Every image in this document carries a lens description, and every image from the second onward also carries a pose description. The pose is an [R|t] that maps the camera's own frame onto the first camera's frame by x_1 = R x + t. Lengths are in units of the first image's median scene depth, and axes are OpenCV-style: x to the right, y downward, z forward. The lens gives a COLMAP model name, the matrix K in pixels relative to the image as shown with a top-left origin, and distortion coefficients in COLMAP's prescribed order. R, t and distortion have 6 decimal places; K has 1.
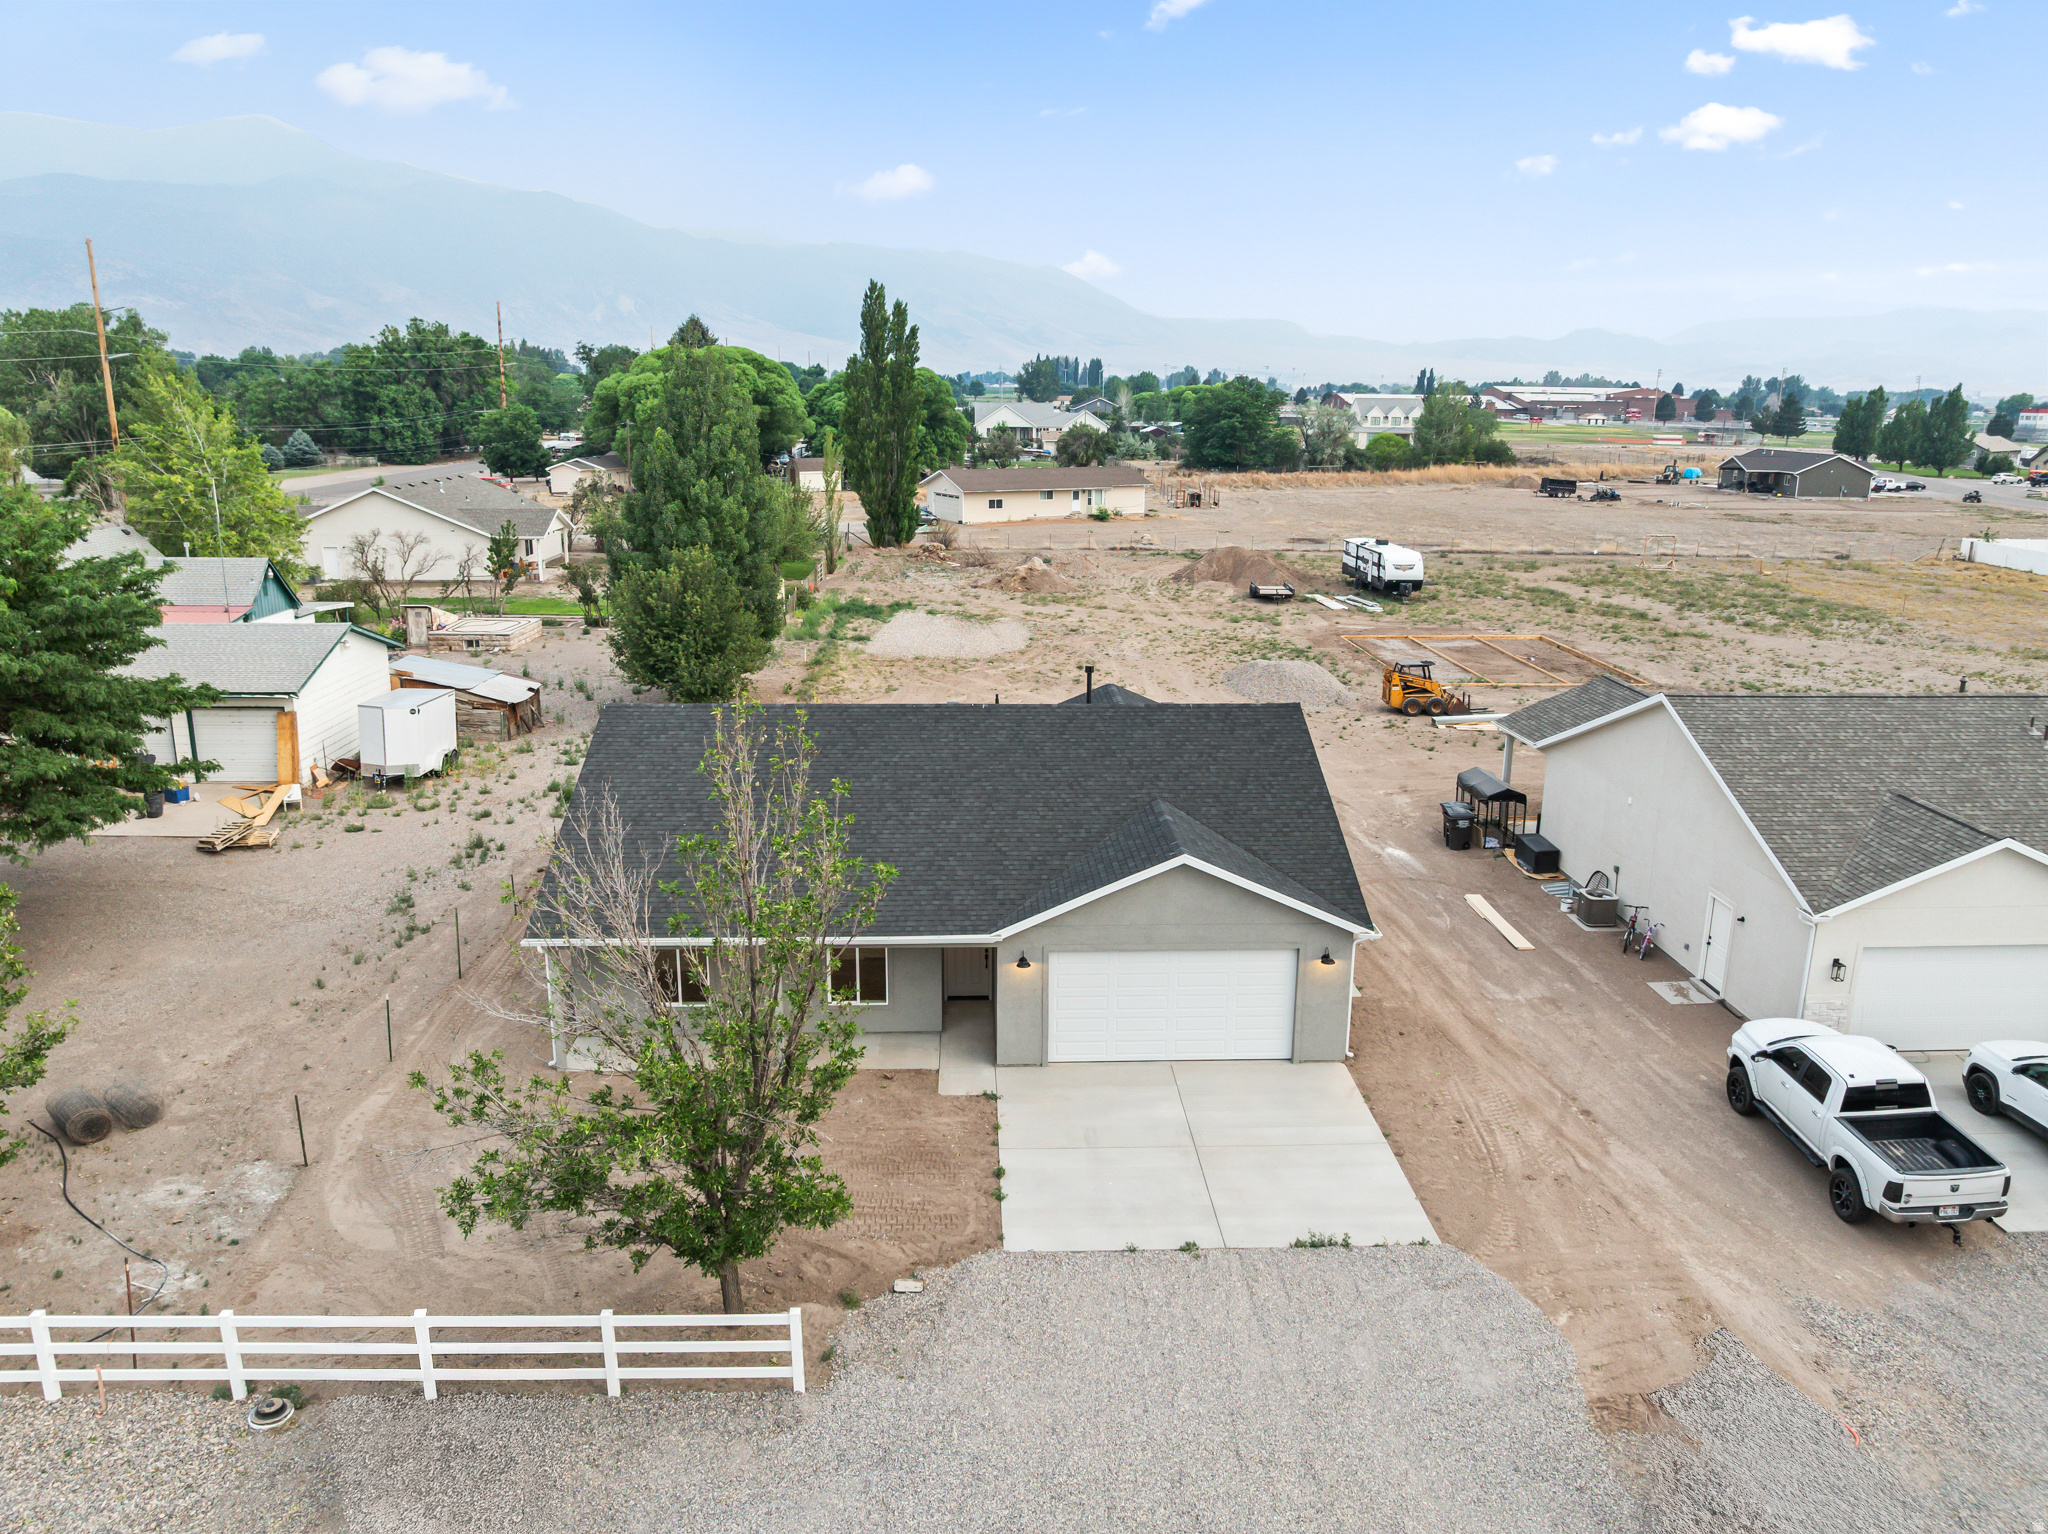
lens RADIAL K [[1439.9, 0, 1027.6], [0, 1439.9, 771.4], [0, 0, 1]] dist [-0.038380, 0.003768]
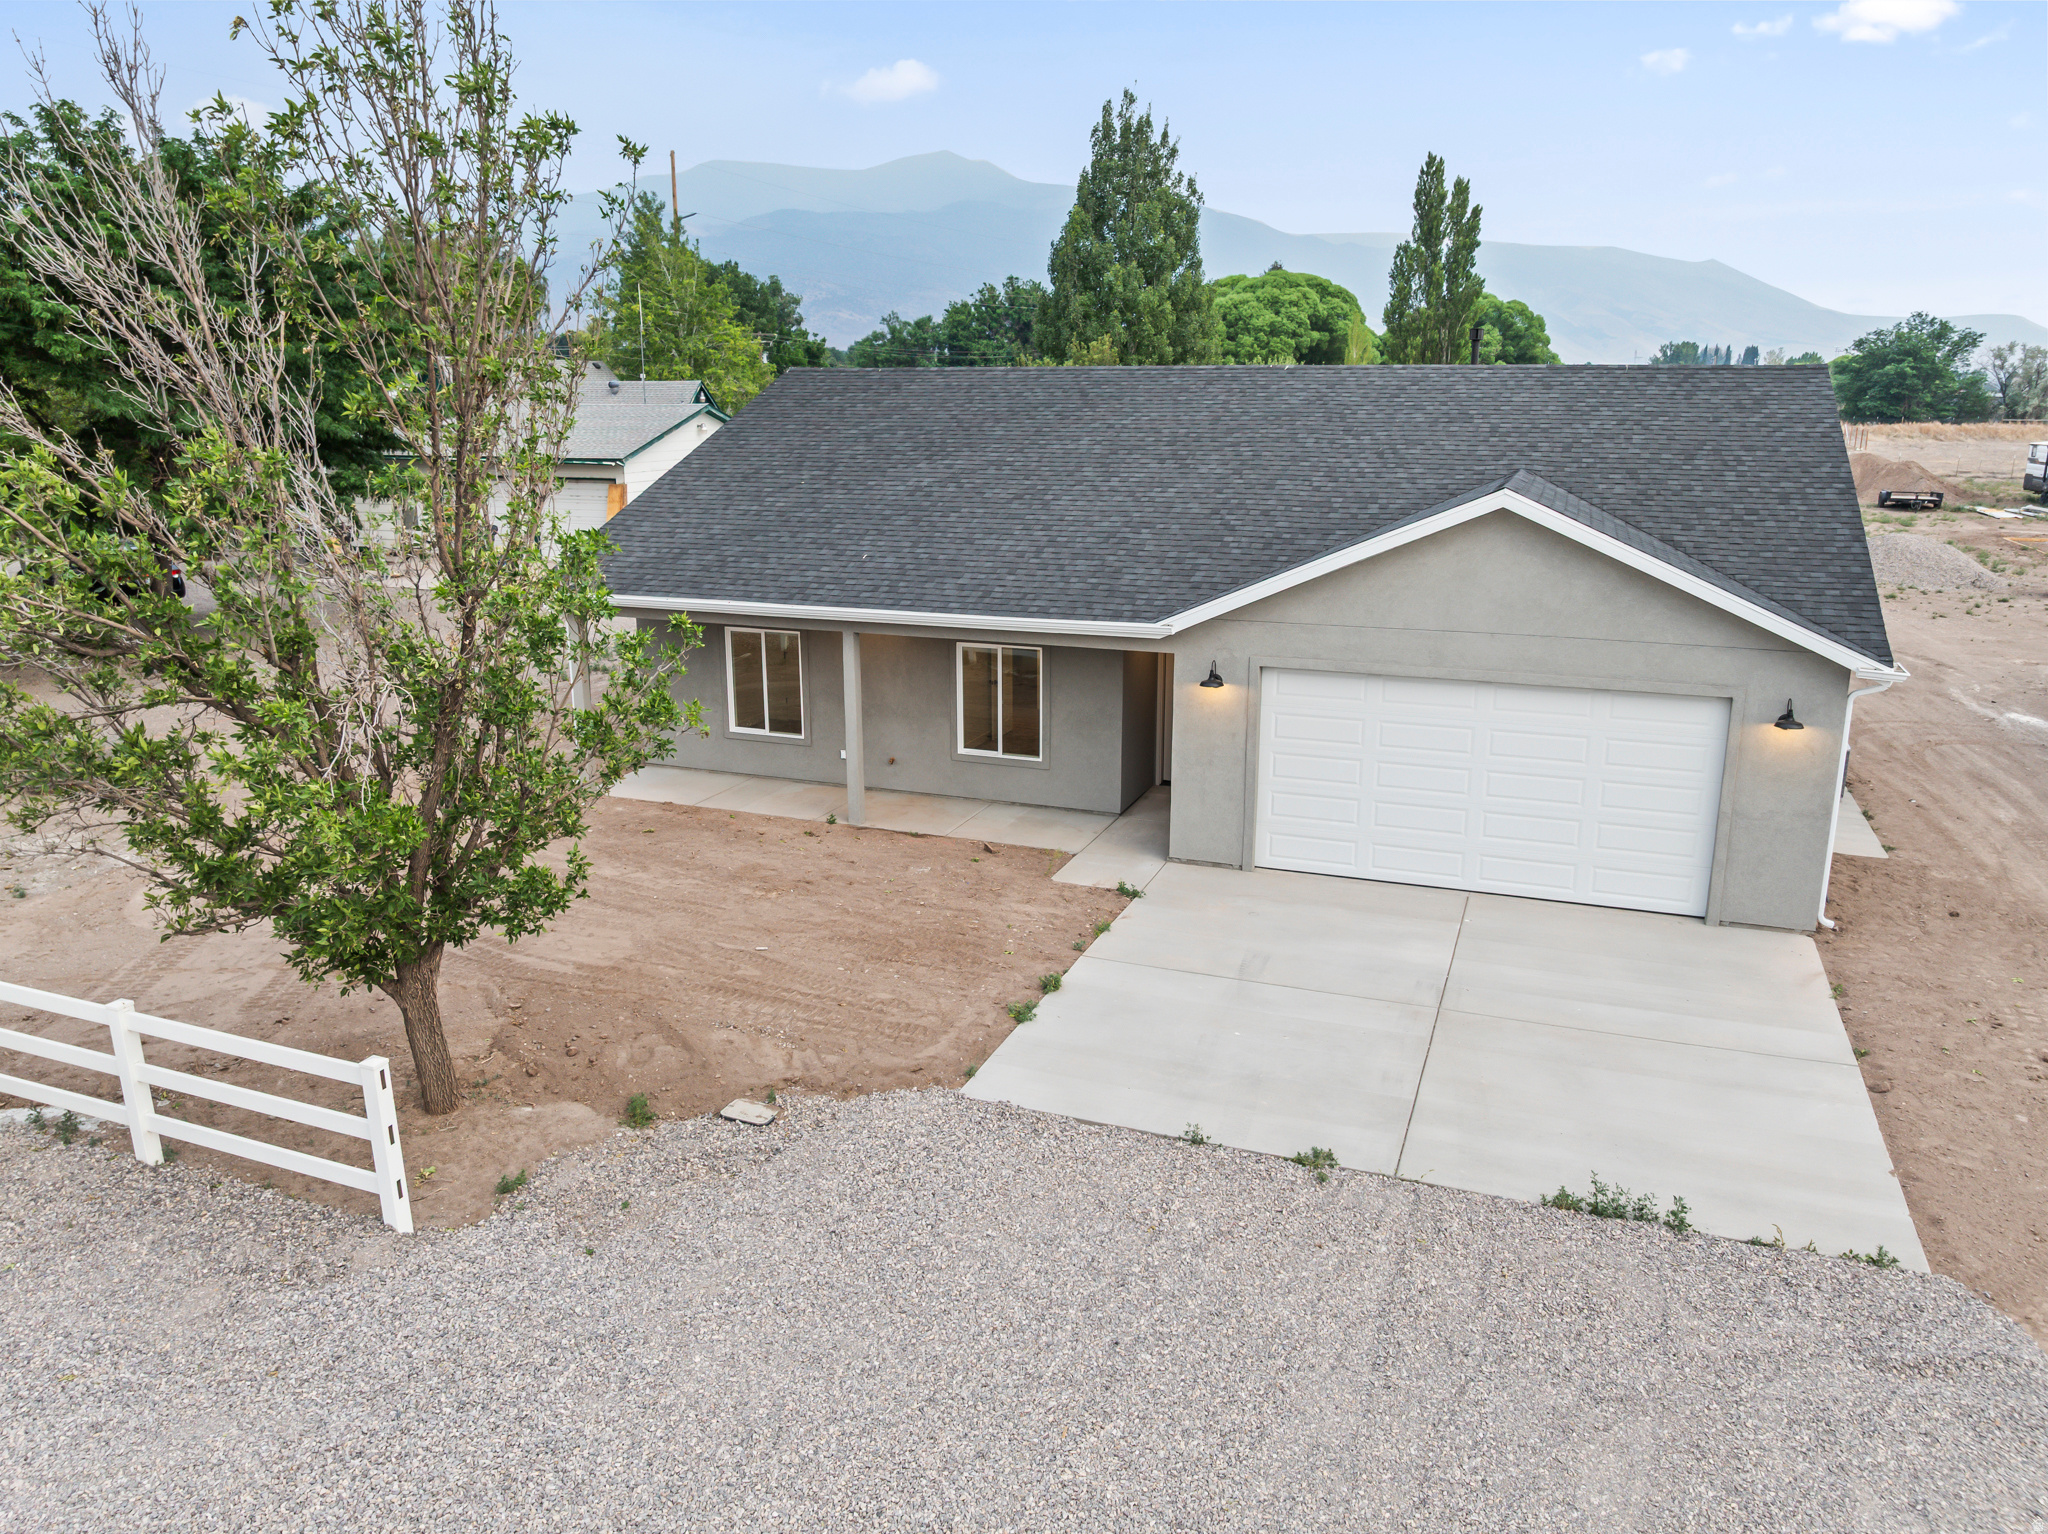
lens RADIAL K [[1439.9, 0, 1027.8], [0, 1439.9, 763.7], [0, 0, 1]] dist [-0.038380, 0.003768]
pose [[0.915305, 0.090944, -0.392360, 0.153056], [-0.094475, 0.995473, 0.010344, 0.158413], [0.391524, 0.027600, 0.919754, 0.402766]]
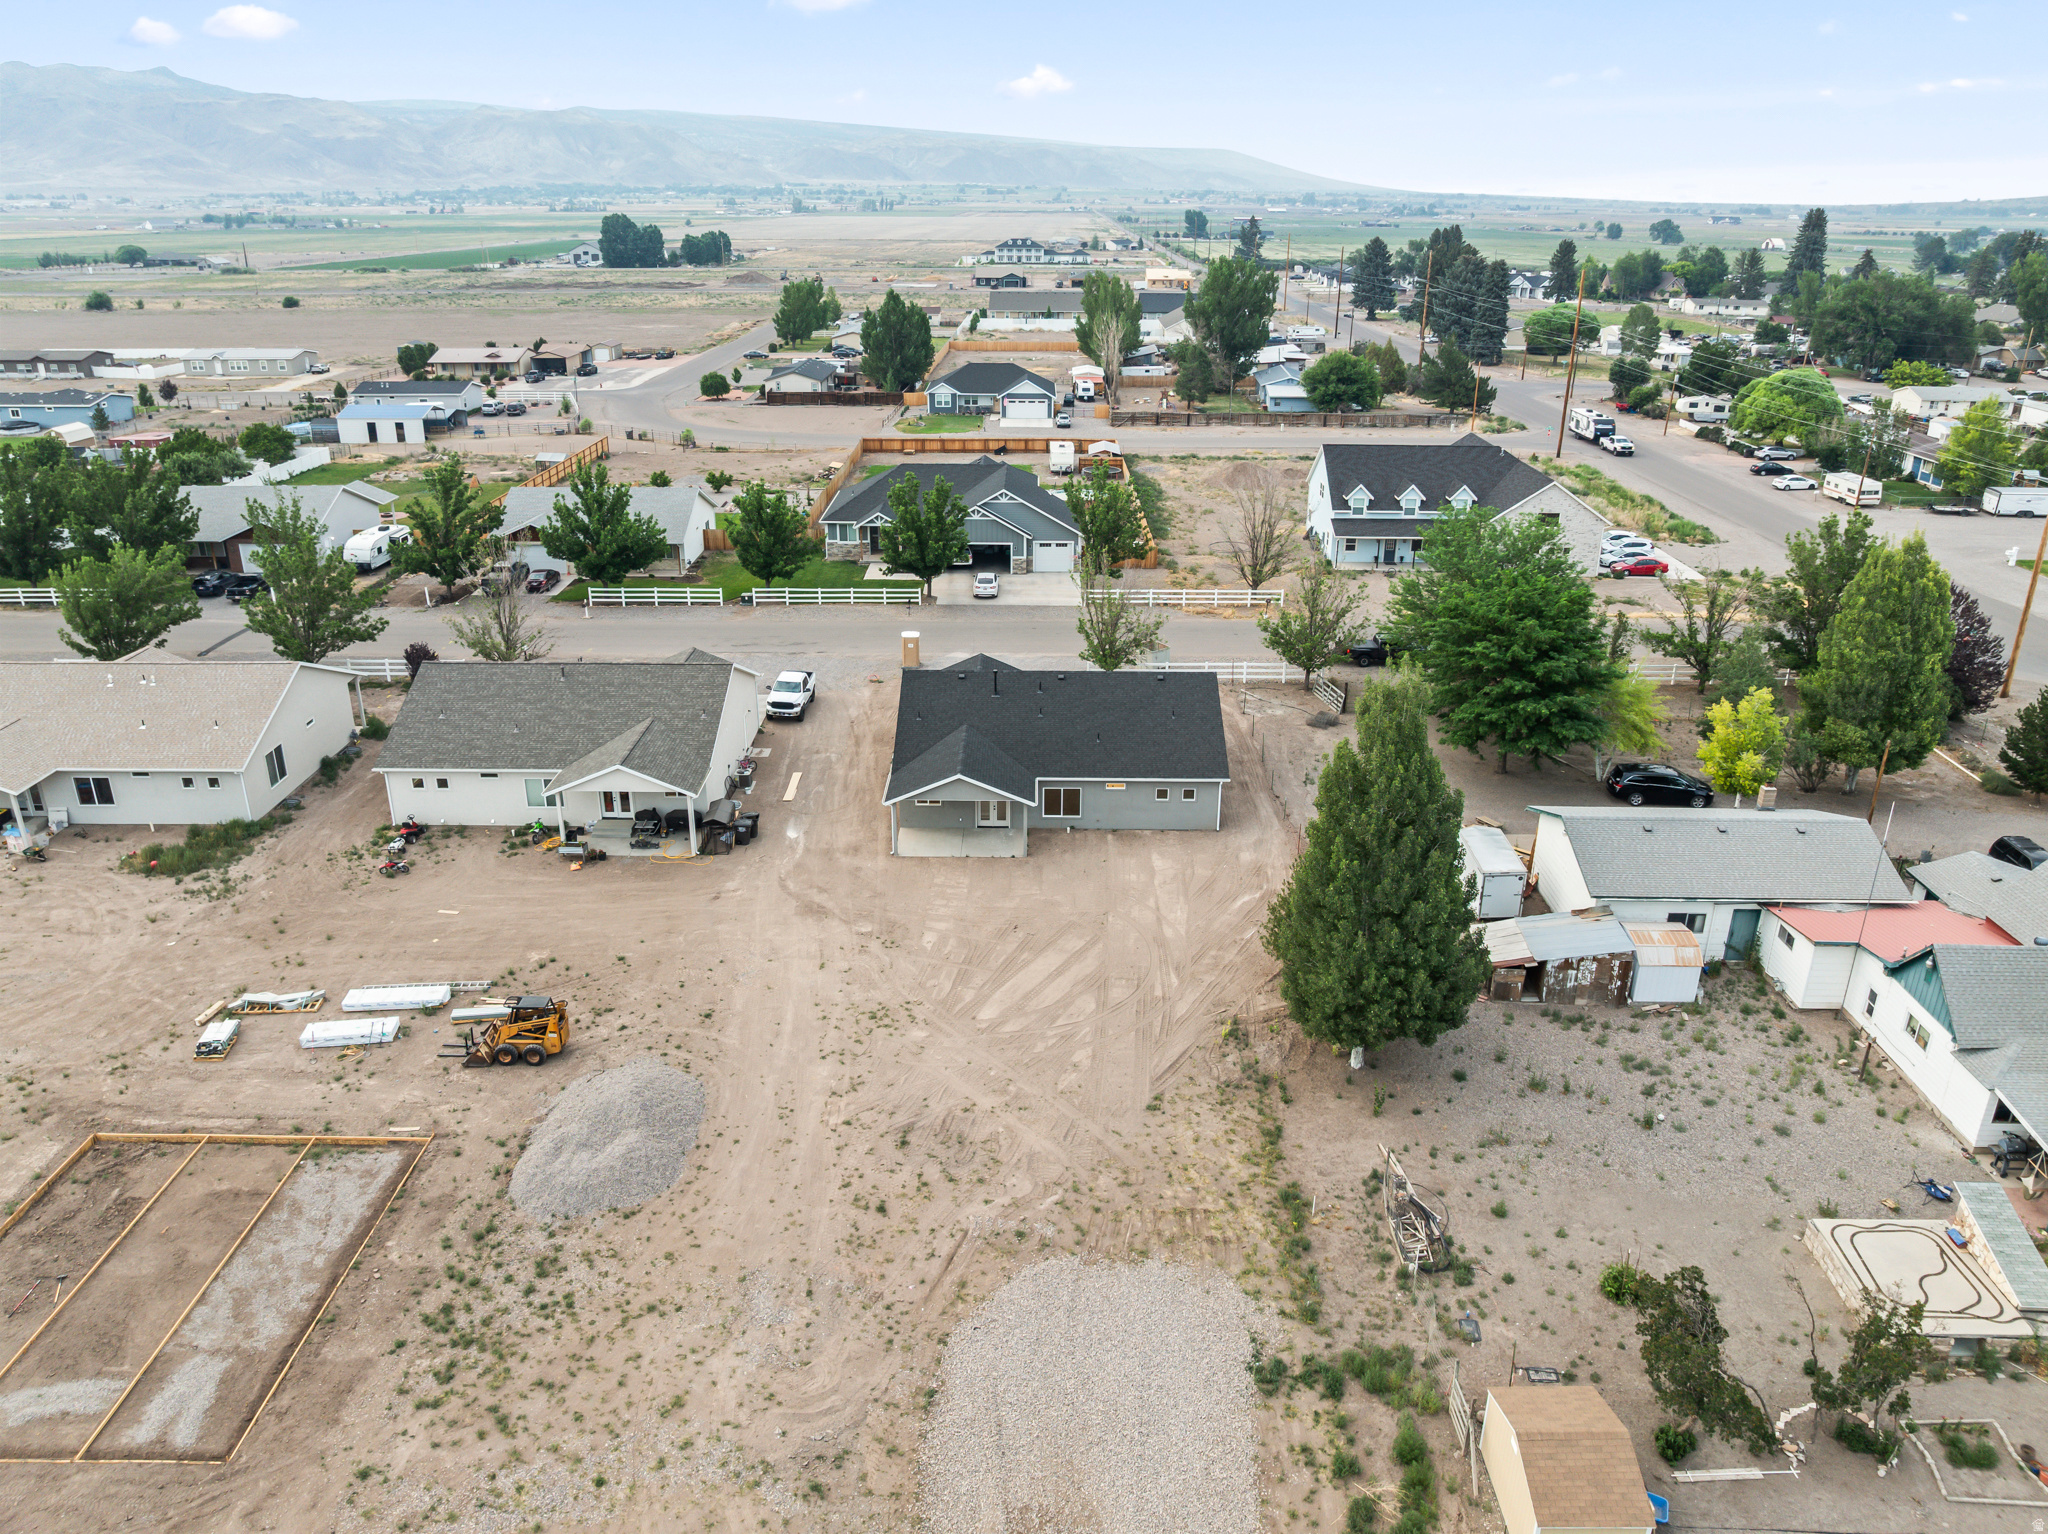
lens RADIAL K [[1439.9, 0, 1033.6], [0, 1439.9, 758.3], [0, 0, 1]] dist [-0.038380, 0.003768]
pose [[-0.998672, -0.032088, 0.040308, -0.118421], [-0.001680, 0.802242, 0.596997, -1.439879], [-0.051493, 0.596136, -0.801230, 3.257497]]
